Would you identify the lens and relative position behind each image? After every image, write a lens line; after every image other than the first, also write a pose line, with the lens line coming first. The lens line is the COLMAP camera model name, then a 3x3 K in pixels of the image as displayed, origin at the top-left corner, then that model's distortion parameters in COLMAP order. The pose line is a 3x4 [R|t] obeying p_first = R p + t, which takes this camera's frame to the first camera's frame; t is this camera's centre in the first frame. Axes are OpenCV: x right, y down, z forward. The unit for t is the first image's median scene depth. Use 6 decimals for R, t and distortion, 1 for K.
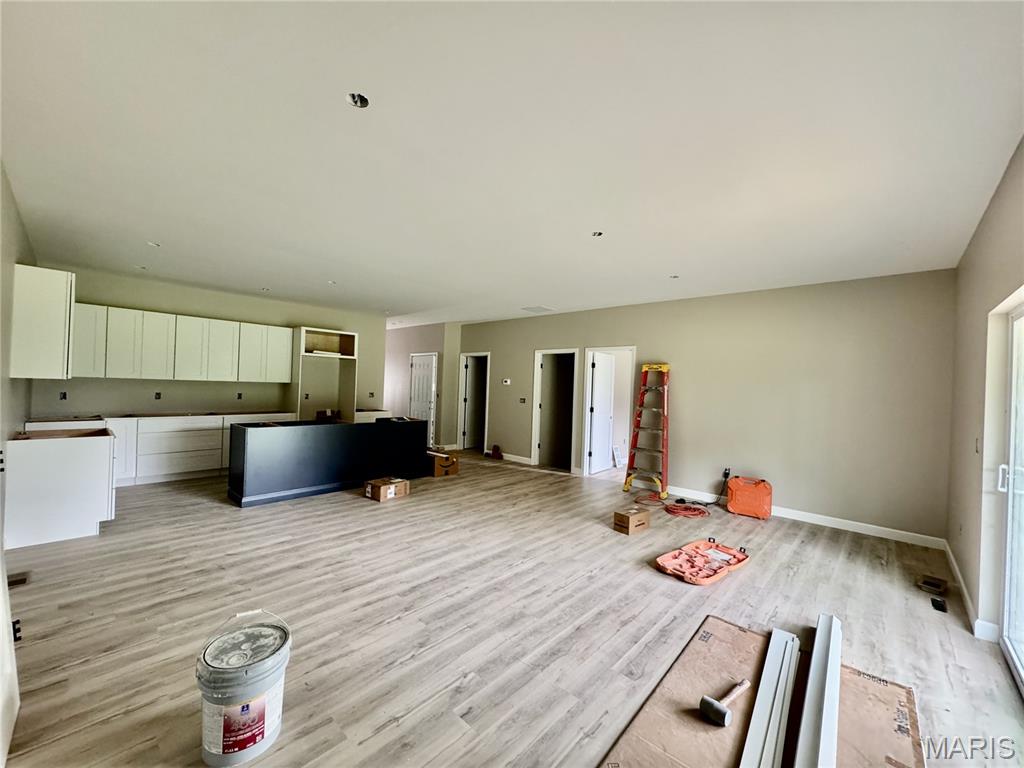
lens RADIAL K [[407.0, 0, 513.4], [0, 407.0, 383.8], [0, 0, 1]] dist [-0.000061, -0.001402]
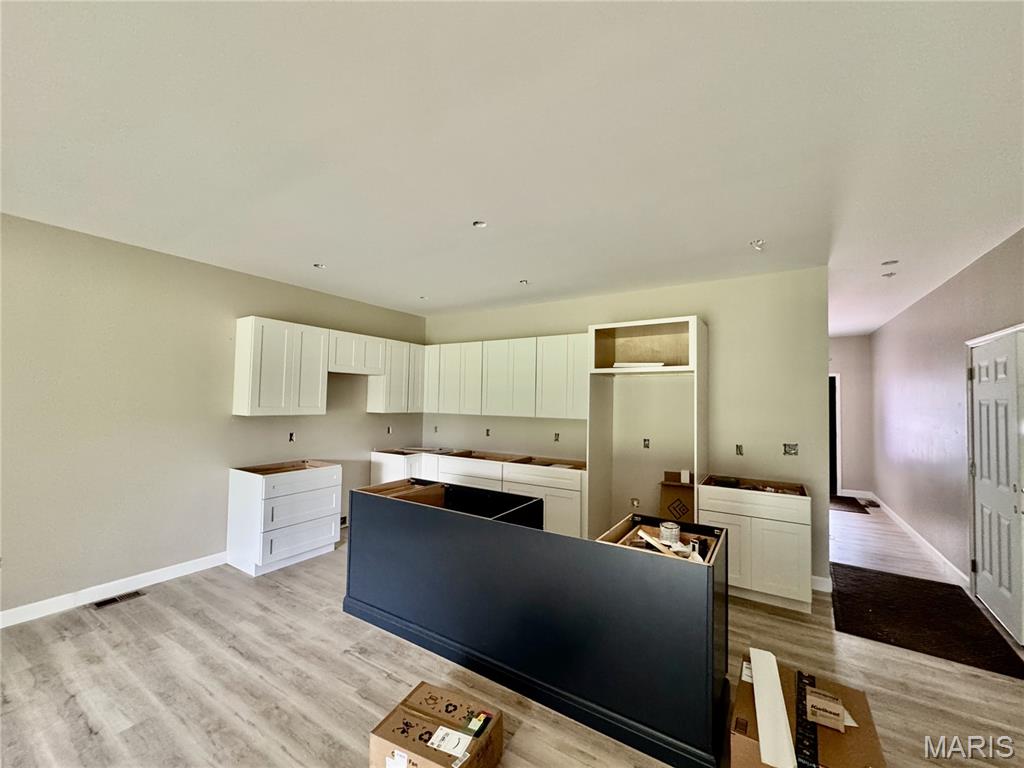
lens RADIAL K [[407.0, 0, 515.8], [0, 407.0, 385.3], [0, 0, 1]] dist [-0.000061, -0.001402]
pose [[0.186036, -0.071049, -0.979971, 0.048108], [-0.005617, 0.997289, -0.073371, -0.011499], [0.982527, 0.019155, 0.185132, 0.980598]]
